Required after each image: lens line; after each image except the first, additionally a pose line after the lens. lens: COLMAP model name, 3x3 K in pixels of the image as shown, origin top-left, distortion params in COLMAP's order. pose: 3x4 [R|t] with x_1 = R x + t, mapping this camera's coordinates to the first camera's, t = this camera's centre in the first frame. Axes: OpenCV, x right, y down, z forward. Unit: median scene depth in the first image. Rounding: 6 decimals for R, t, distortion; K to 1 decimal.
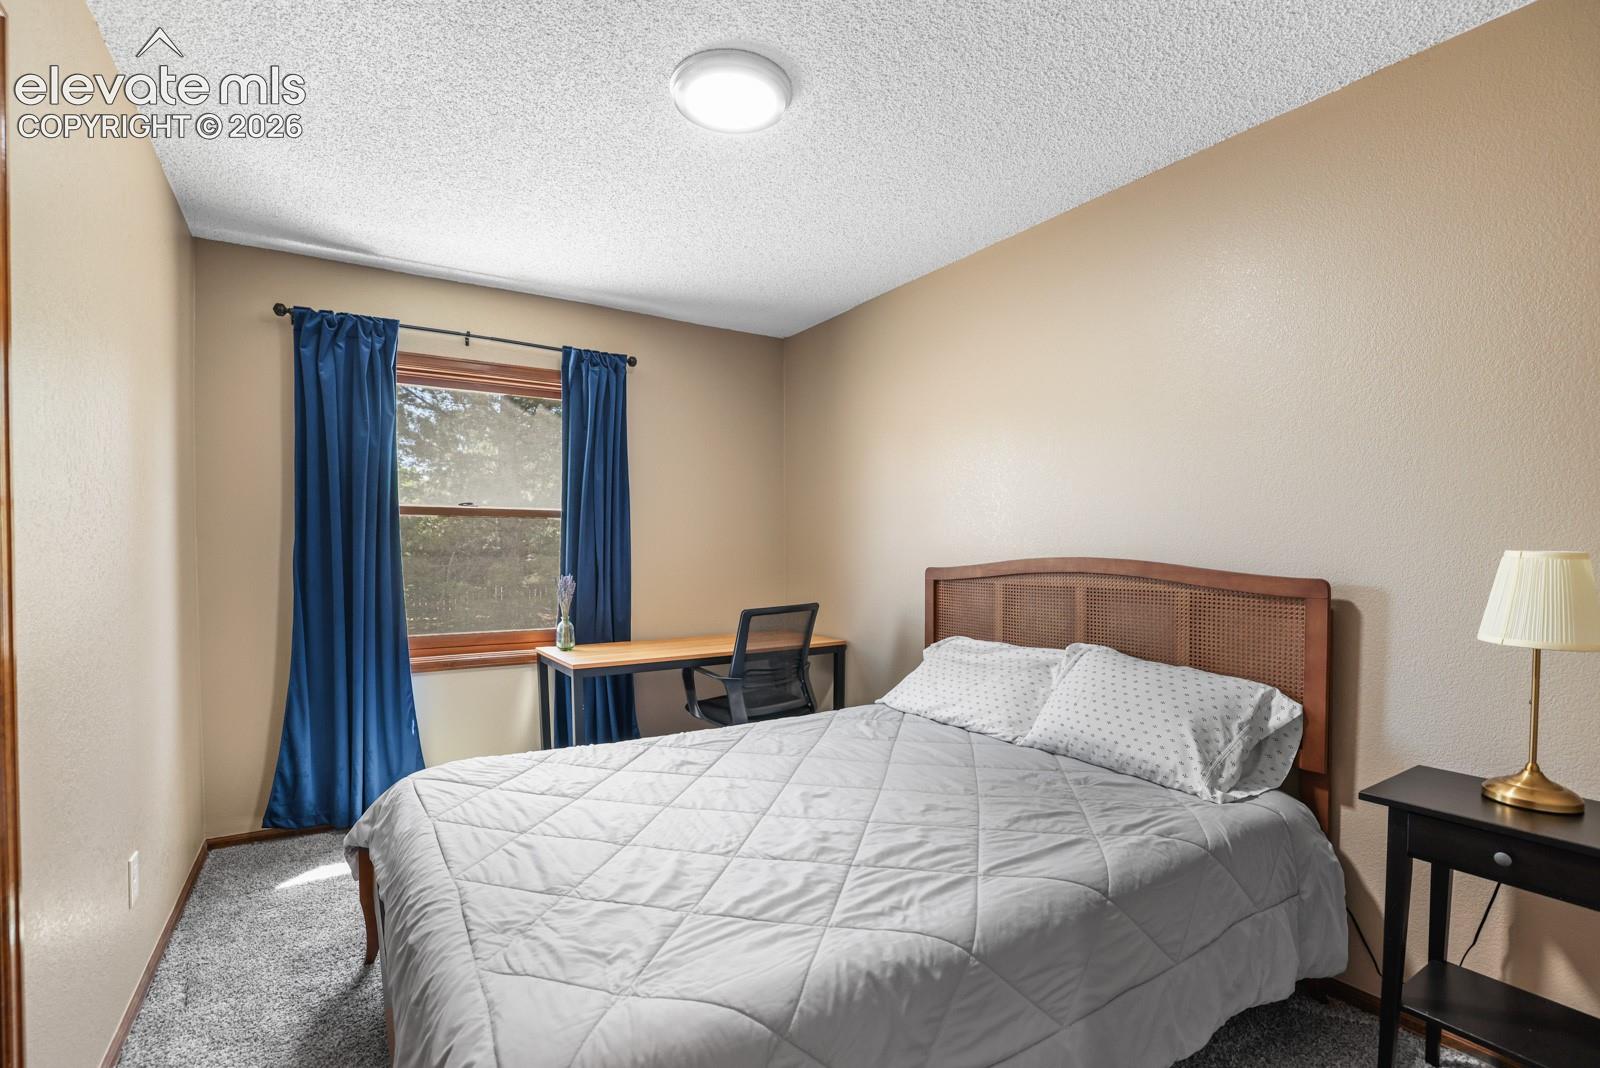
lens RADIAL K [[695.3, 0, 796.2], [0, 695.3, 539.1], [0, 0, 1]] dist [-0.049214, 0.017184]
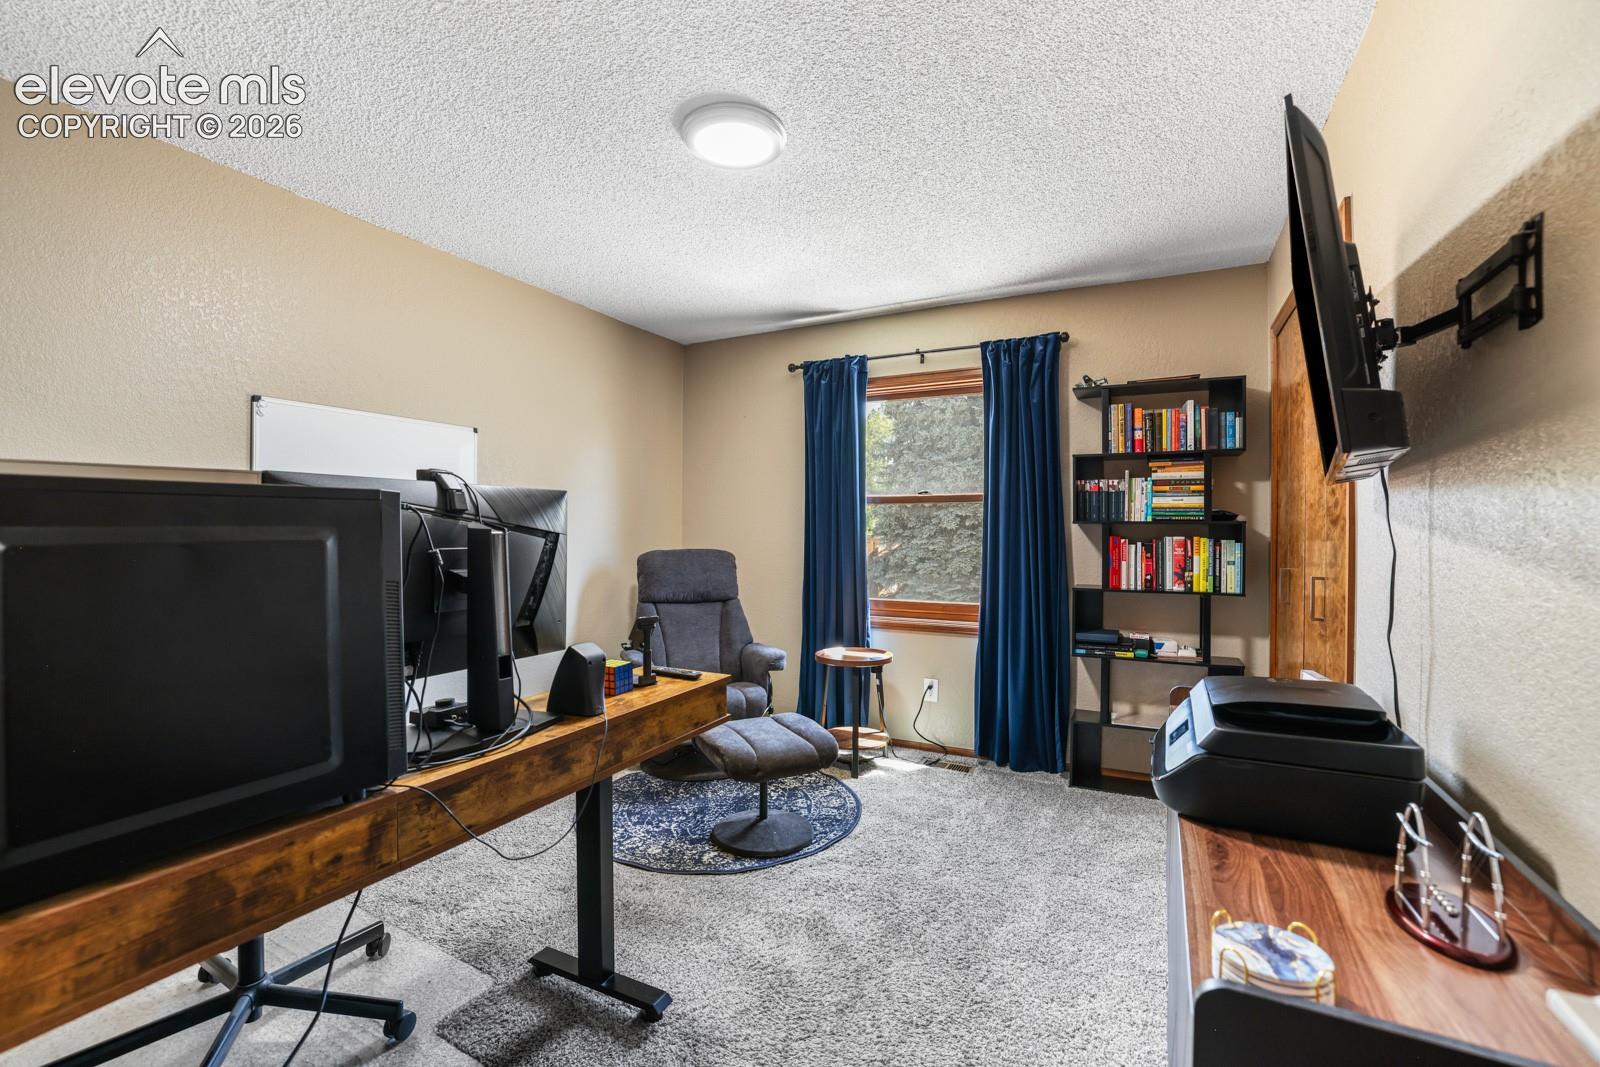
lens RADIAL K [[695.3, 0, 796.2], [0, 695.3, 538.6], [0, 0, 1]] dist [-0.049214, 0.017184]
pose [[0.501681, 0.010392, -0.864990, 0.468515], [0.010307, 0.999785, 0.017989, 0.004225], [0.864991, -0.017940, 0.501466, 0.209866]]
